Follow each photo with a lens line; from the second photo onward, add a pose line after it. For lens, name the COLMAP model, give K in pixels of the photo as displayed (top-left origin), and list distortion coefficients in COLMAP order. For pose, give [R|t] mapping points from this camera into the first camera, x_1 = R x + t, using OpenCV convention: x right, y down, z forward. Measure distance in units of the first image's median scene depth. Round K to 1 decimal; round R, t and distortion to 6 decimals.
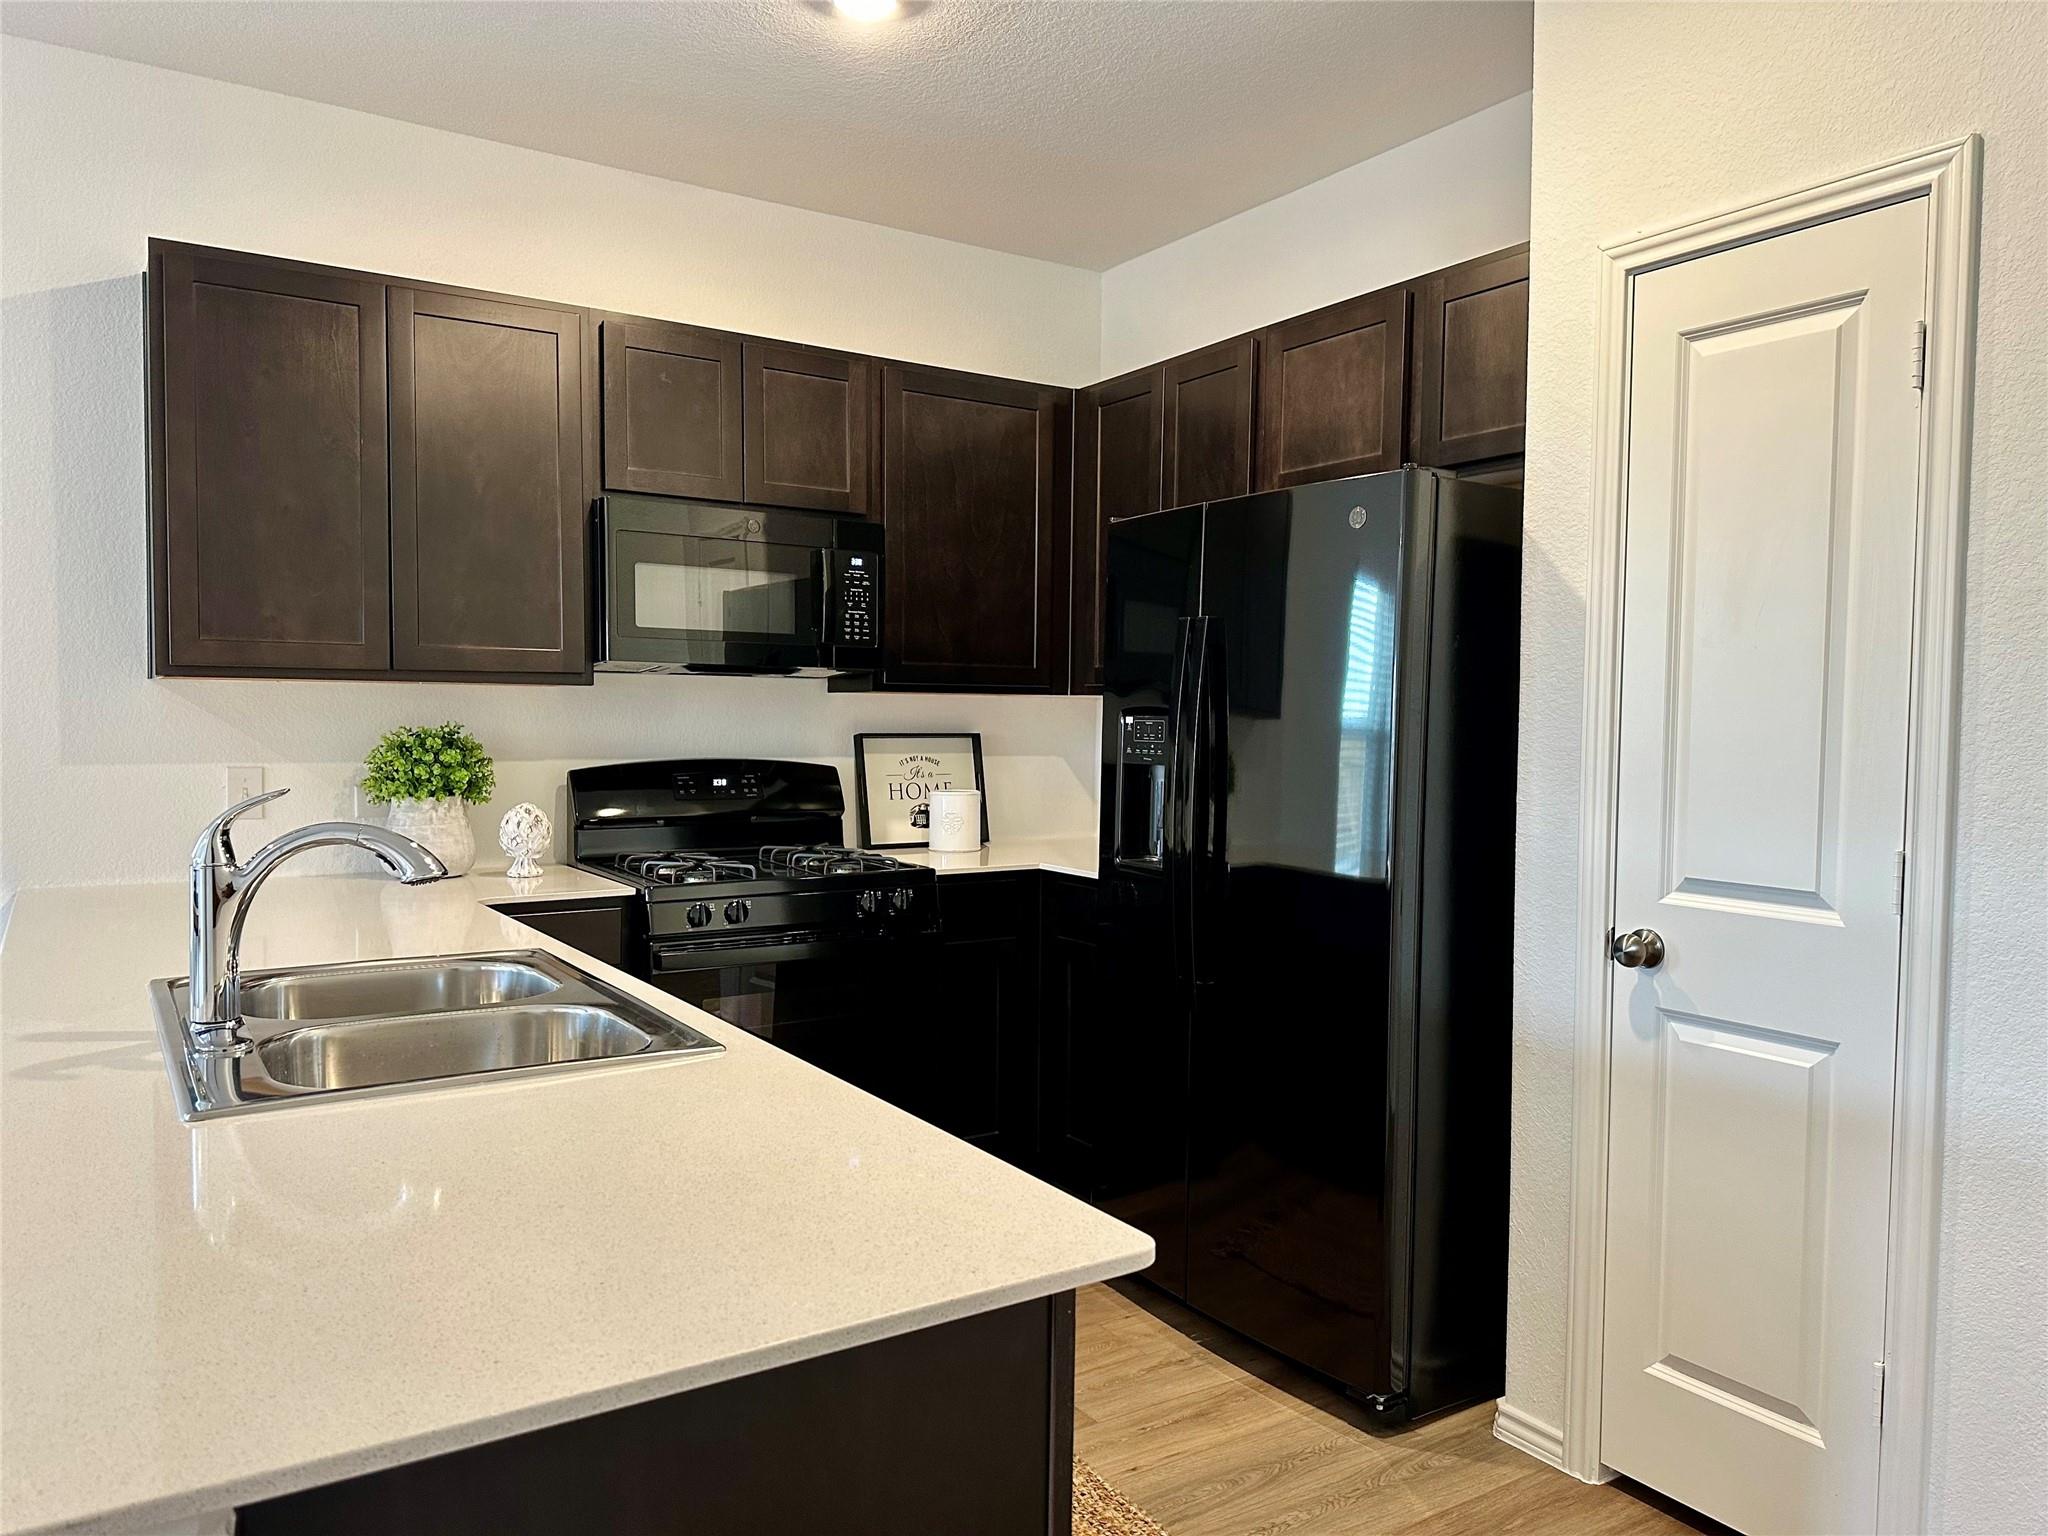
lens RADIAL K [[1457.6, 0, 1015.3], [0, 1457.6, 779.1], [0, 0, 1]] dist [0.044274, -0.046418]
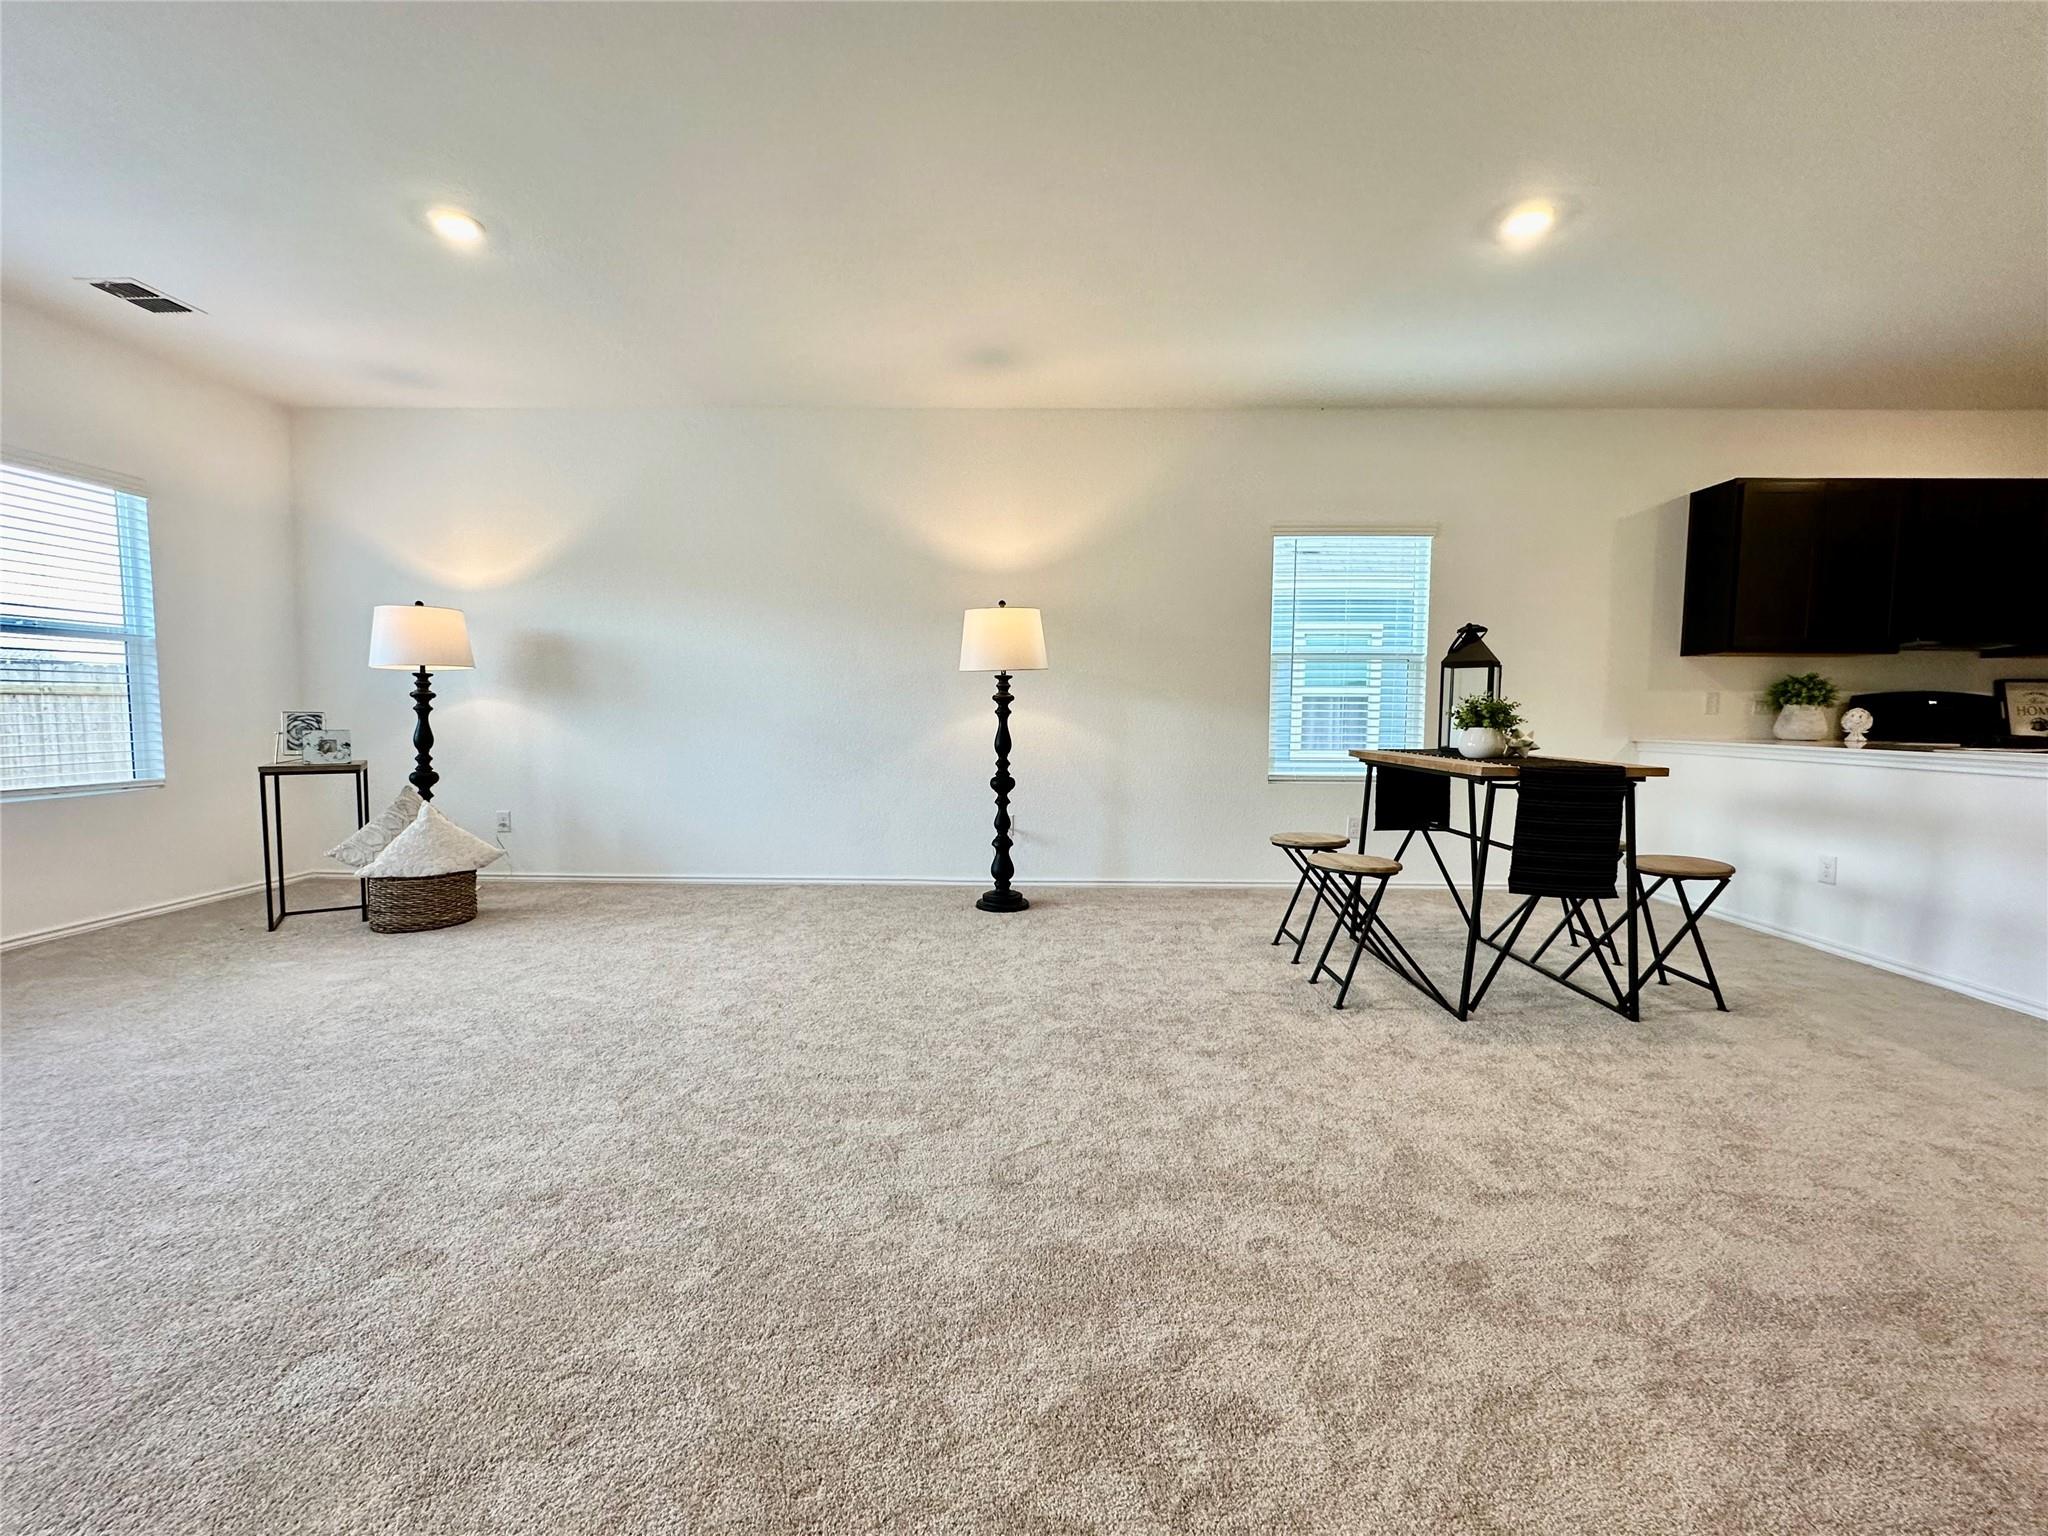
lens RADIAL K [[818.2, 0, 1025.3], [0, 818.2, 769.2], [0, 0, 1]] dist [-0.000865, 0.000386]
pose [[0.832656, 0.037360, -0.552530, -0.726378], [-0.023689, 0.999211, 0.031864, 0.103596], [0.553284, -0.013443, 0.832884, -0.760898]]
